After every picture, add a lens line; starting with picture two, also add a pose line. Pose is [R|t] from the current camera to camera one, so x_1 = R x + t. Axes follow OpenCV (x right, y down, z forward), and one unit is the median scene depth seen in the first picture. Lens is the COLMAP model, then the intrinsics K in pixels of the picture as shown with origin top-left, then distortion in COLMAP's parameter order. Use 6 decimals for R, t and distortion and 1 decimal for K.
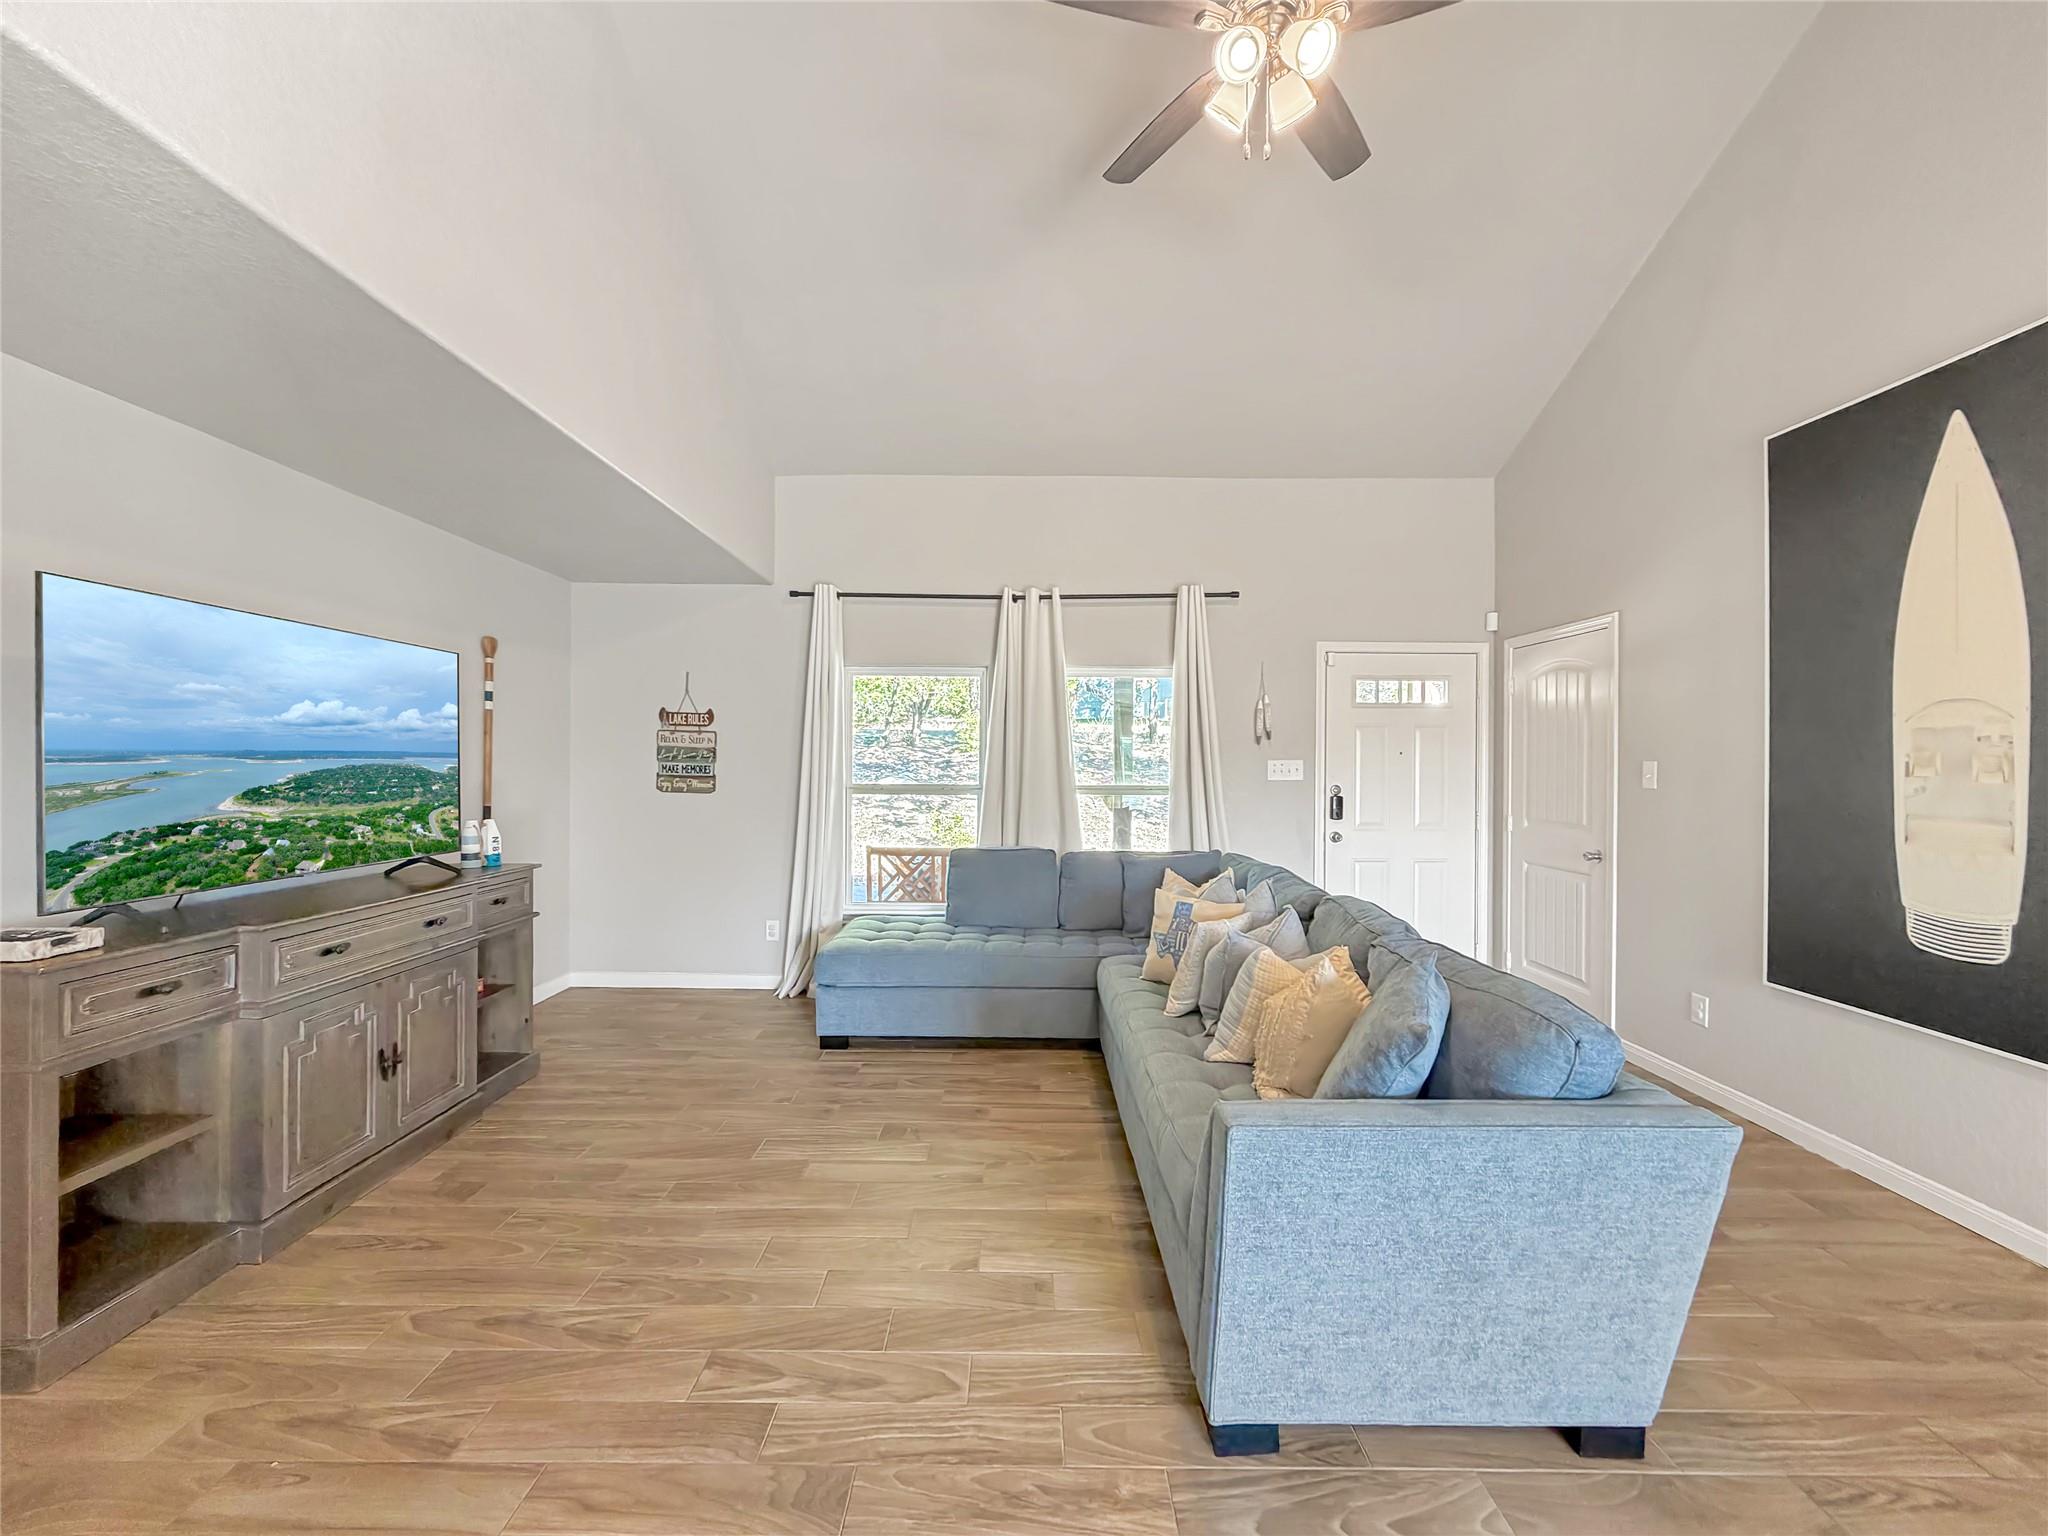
lens RADIAL K [[815.3, 0, 1024.0], [0, 815.3, 768.0], [0, 0, 1]] dist [0.014032, 0.000023]
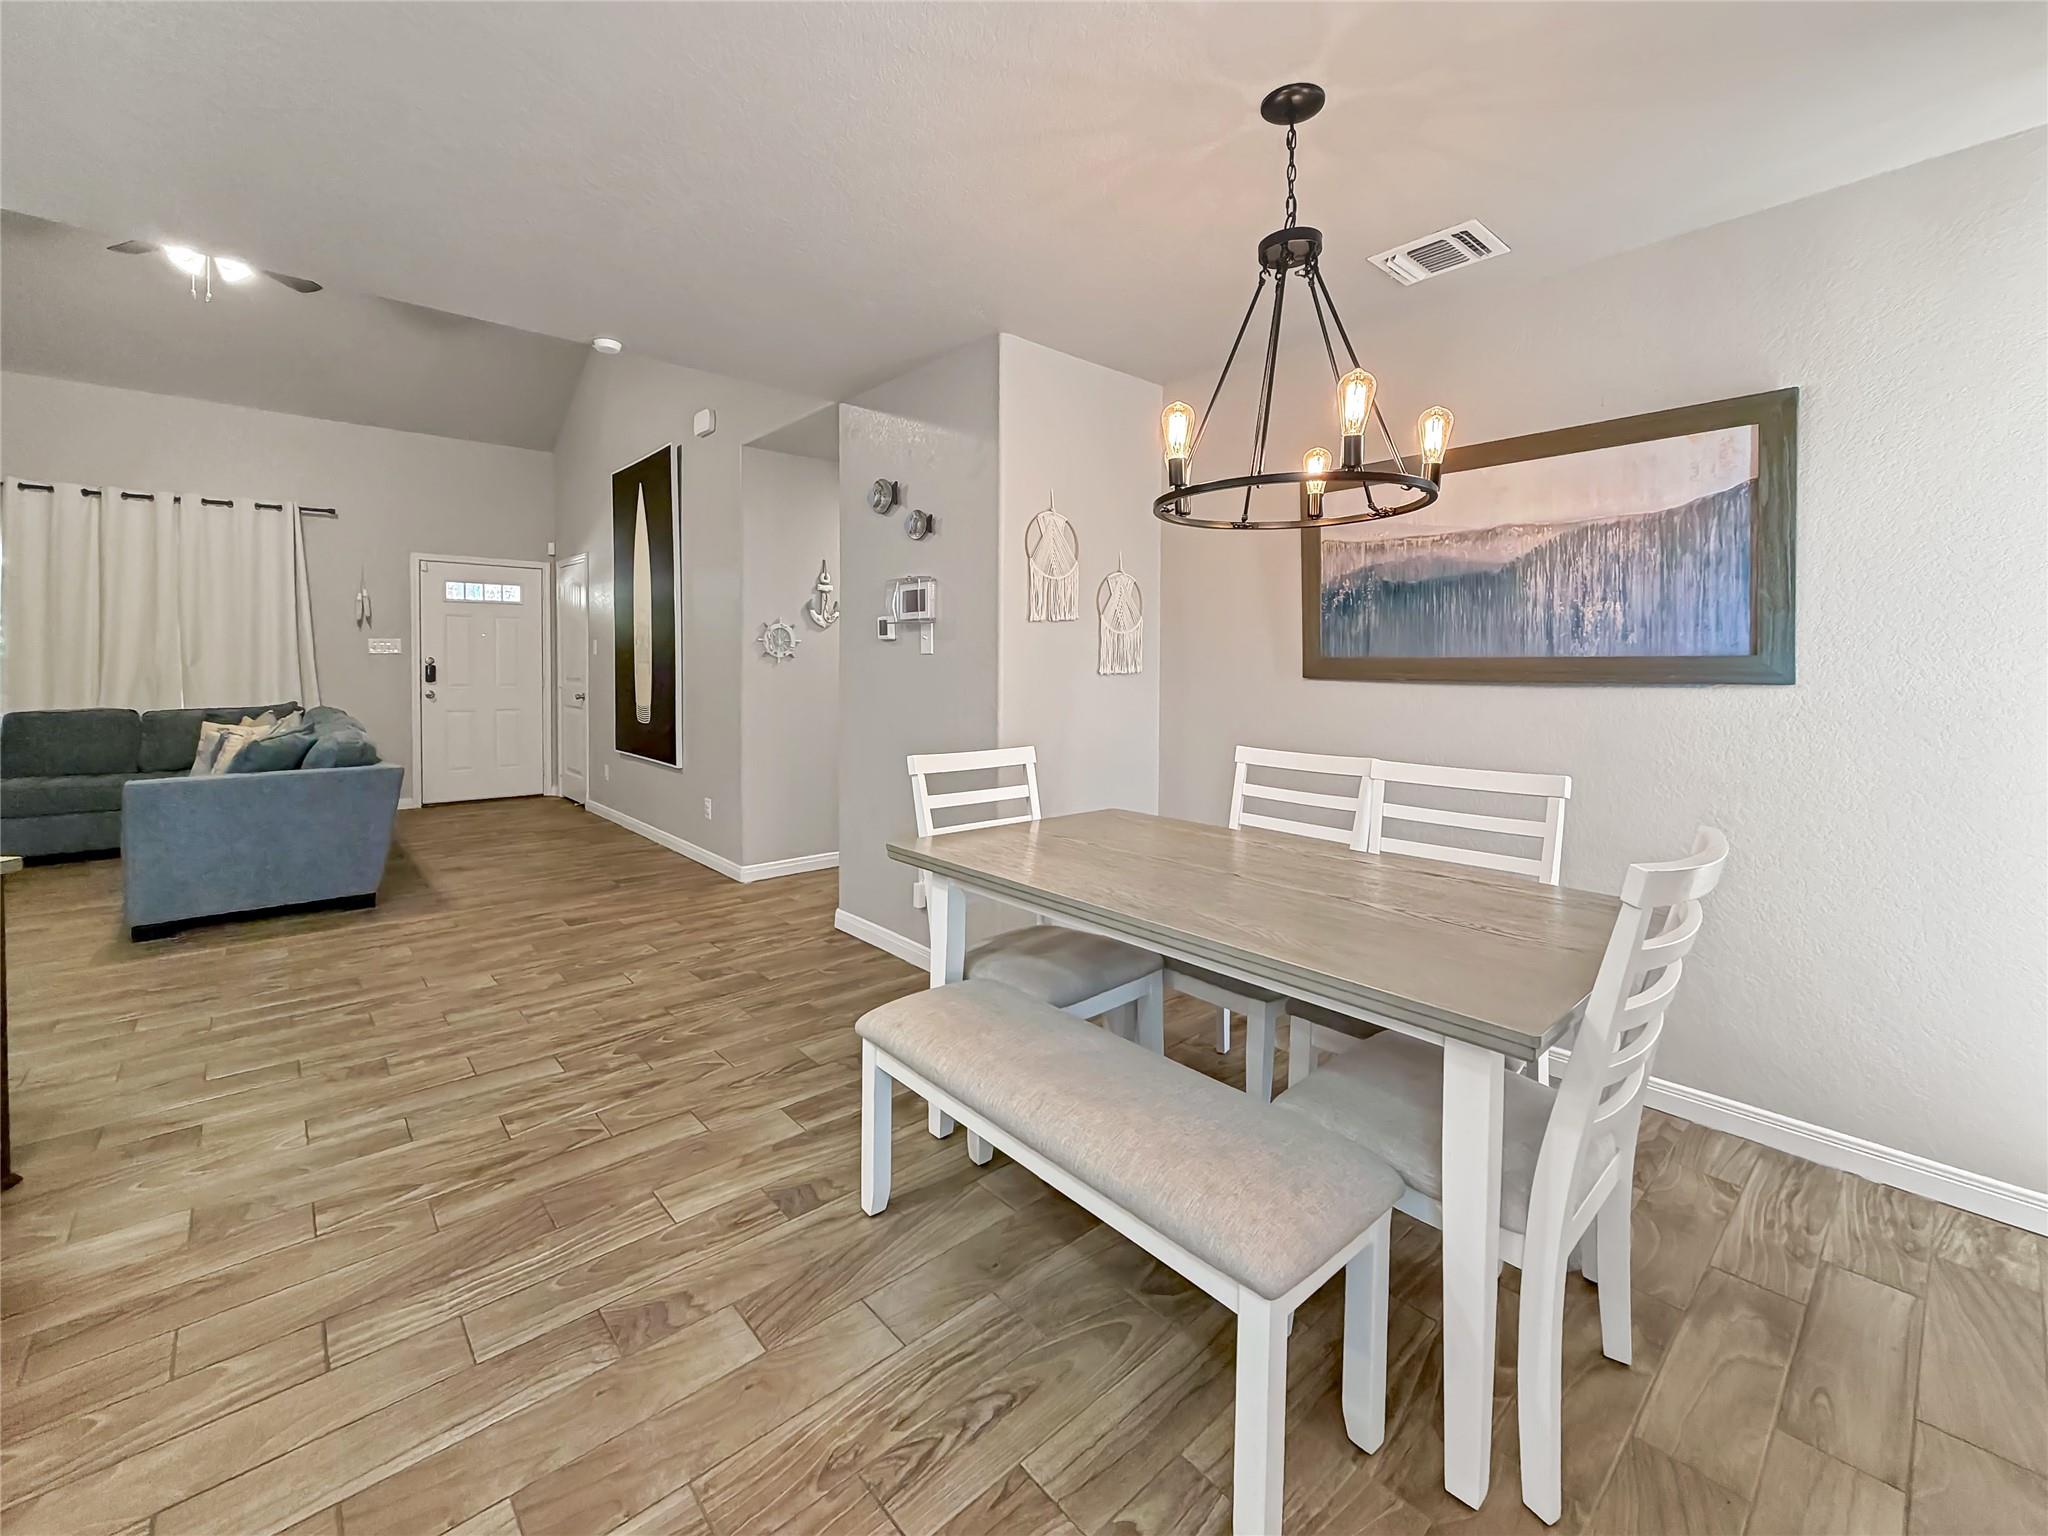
lens RADIAL K [[847.6, 0, 985.5], [0, 847.6, 678.2], [0, 0, 1]] dist [0.009611, 0.000008]
pose [[0.758508, -0.013505, 0.651523, 0.169955], [0.002699, 0.999842, 0.017582, 0.036329], [-0.651658, -0.011578, 0.758425, -0.769078]]
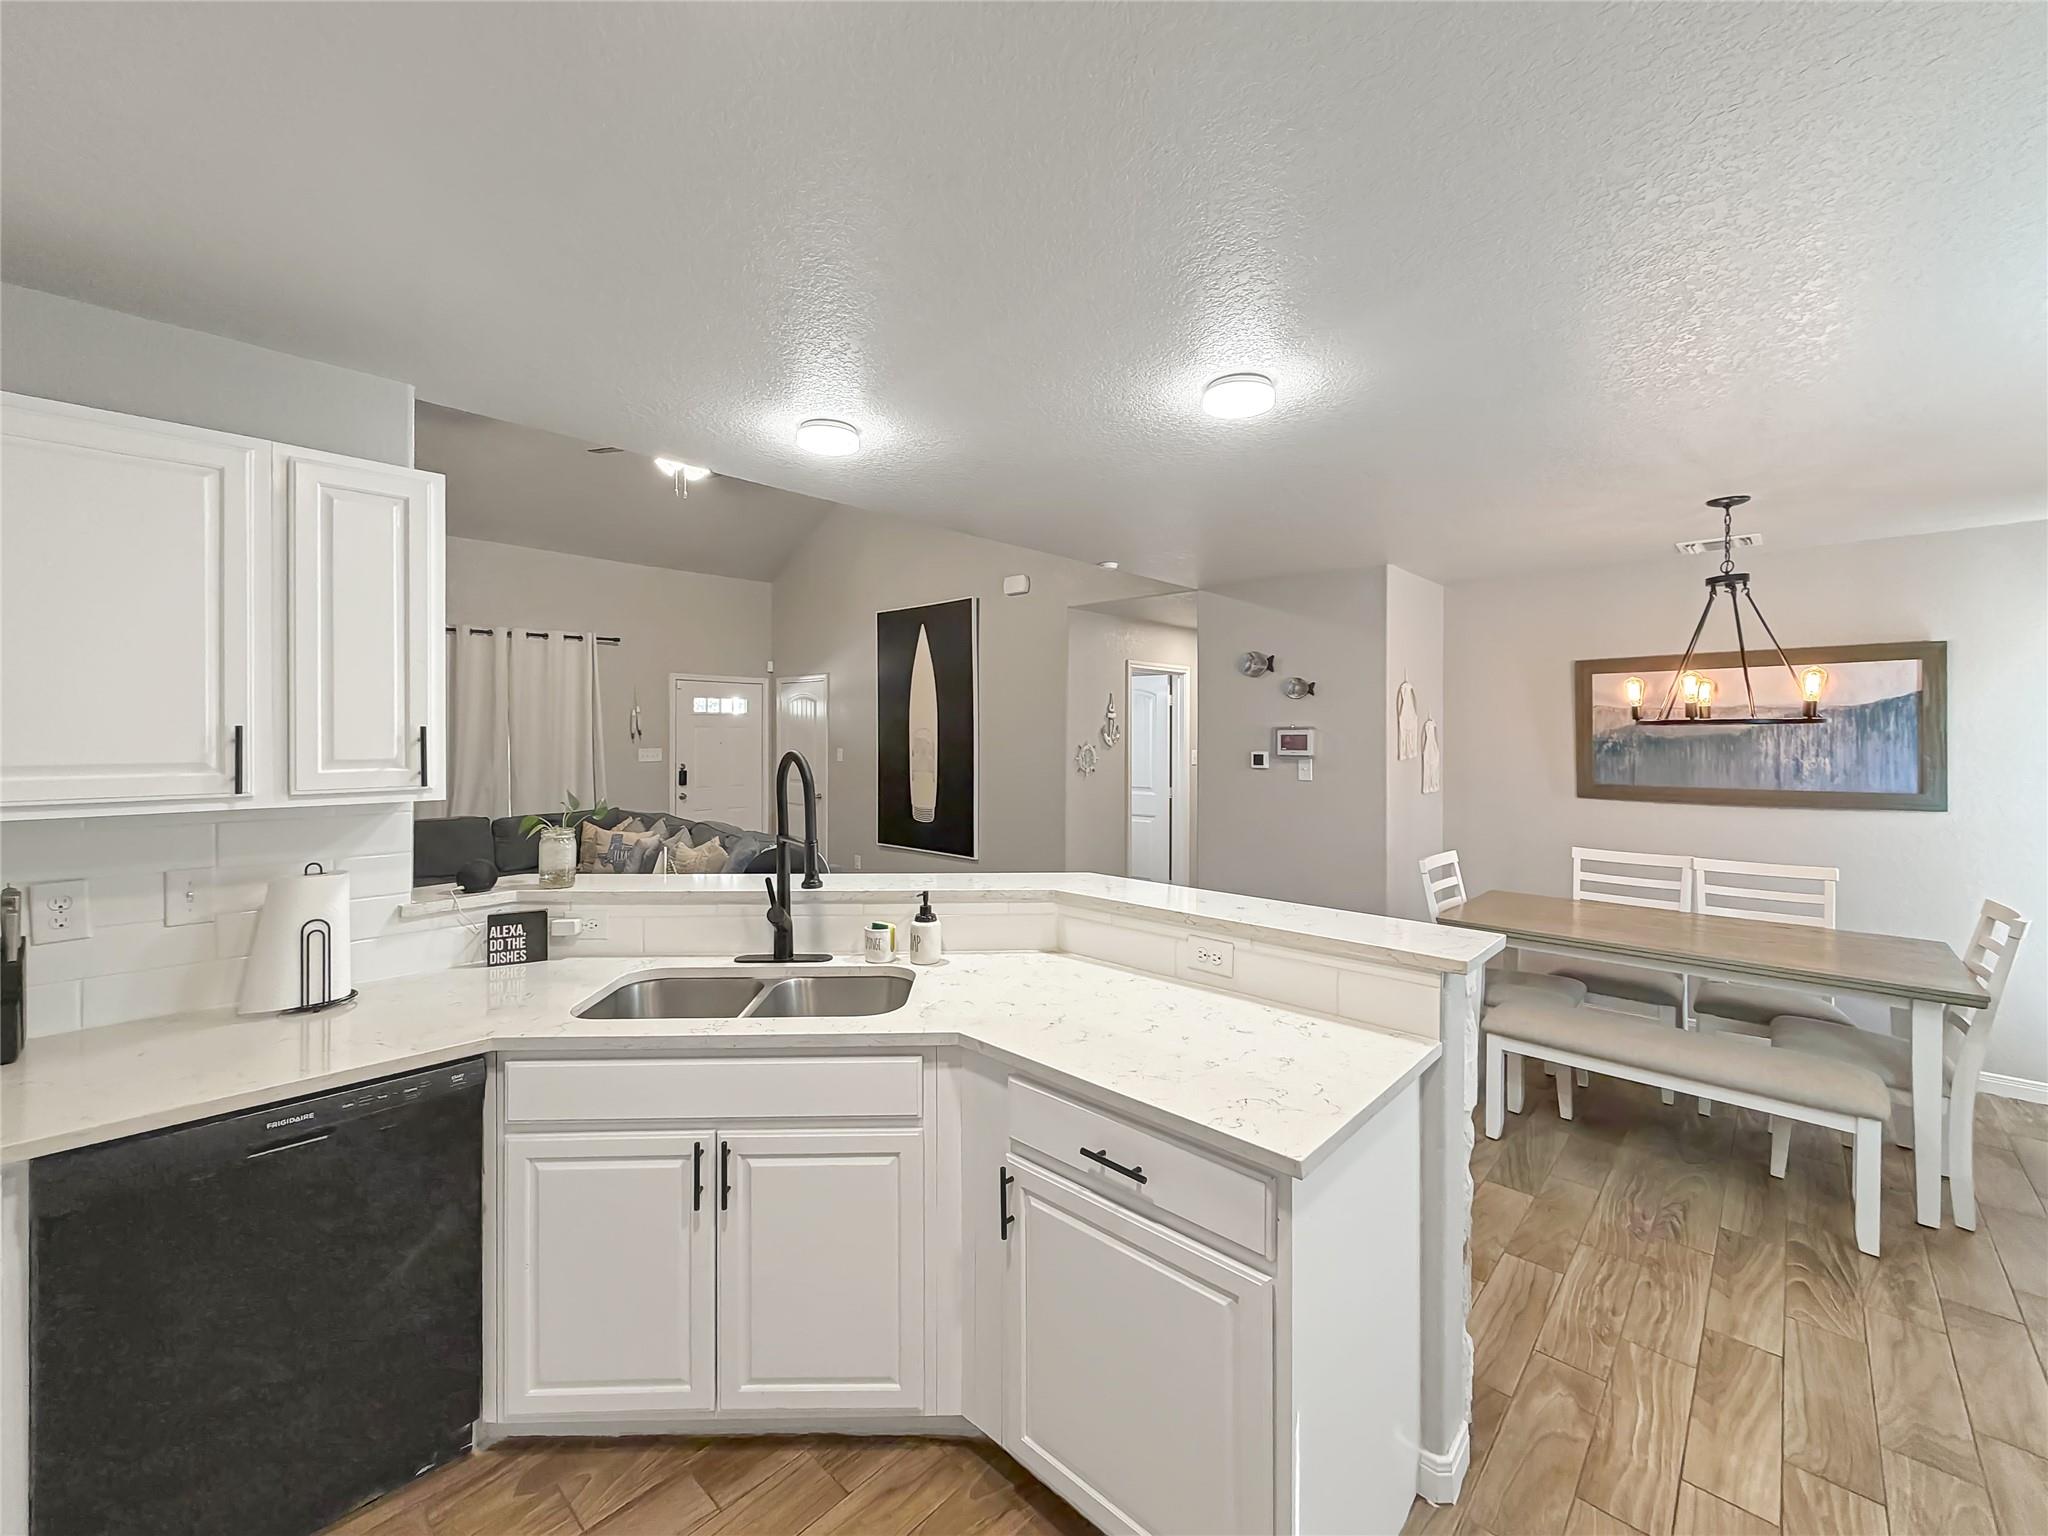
lens RADIAL K [[824.1, 0, 998.5], [0, 824.1, 736.4], [0, 0, 1]] dist [0.007663, 0.000041]
pose [[0.691709, -0.006752, 0.722145, -0.380816], [0.008864, 0.999960, 0.000859, -0.030851], [-0.722122, 0.005807, 0.691741, -0.598878]]
